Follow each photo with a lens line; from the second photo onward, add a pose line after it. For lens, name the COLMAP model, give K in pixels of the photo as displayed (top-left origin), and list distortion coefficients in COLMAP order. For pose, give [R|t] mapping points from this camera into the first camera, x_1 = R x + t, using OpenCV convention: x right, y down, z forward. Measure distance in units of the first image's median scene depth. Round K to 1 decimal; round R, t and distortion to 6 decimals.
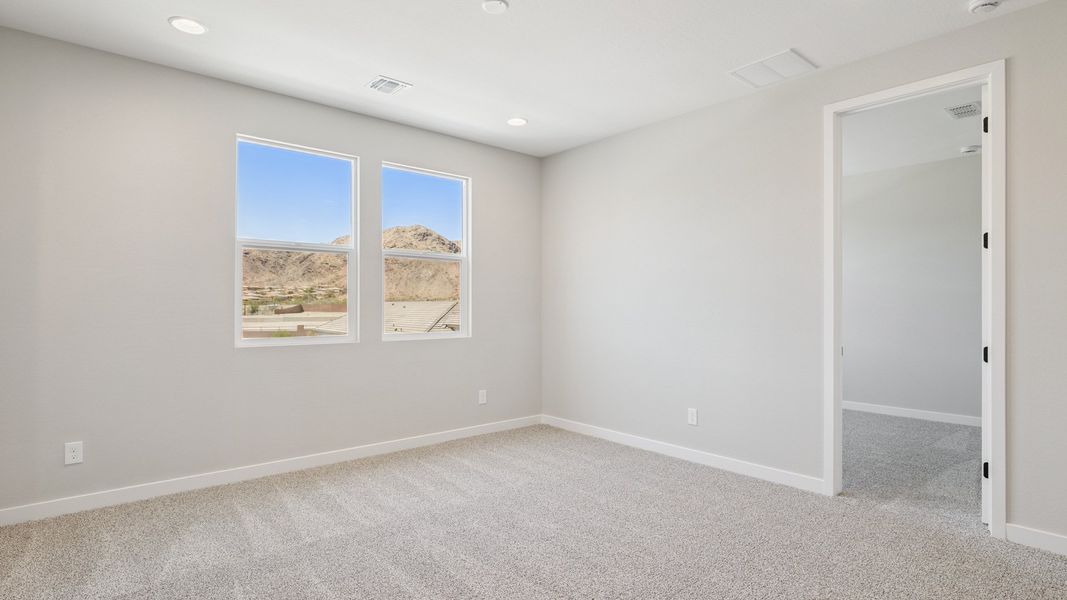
lens RADIAL K [[534.4, 0, 541.9], [0, 534.4, 303.3], [0, 0, 1]] dist [-0.000633, -0.000081]
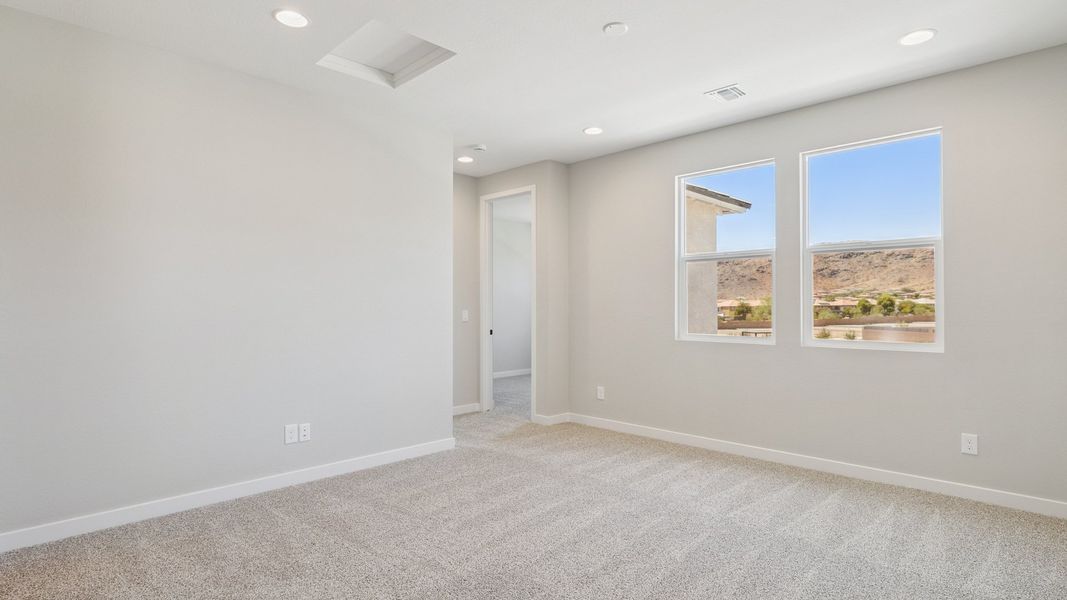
lens RADIAL K [[534.4, 0, 541.9], [0, 534.4, 303.3], [0, 0, 1]] dist [-0.000633, -0.000081]
pose [[0.098582, -0.008838, -0.995090, 0.702234], [0.000275, 0.999961, -0.008854, 0.004231], [0.995129, 0.000599, 0.098580, 0.545883]]
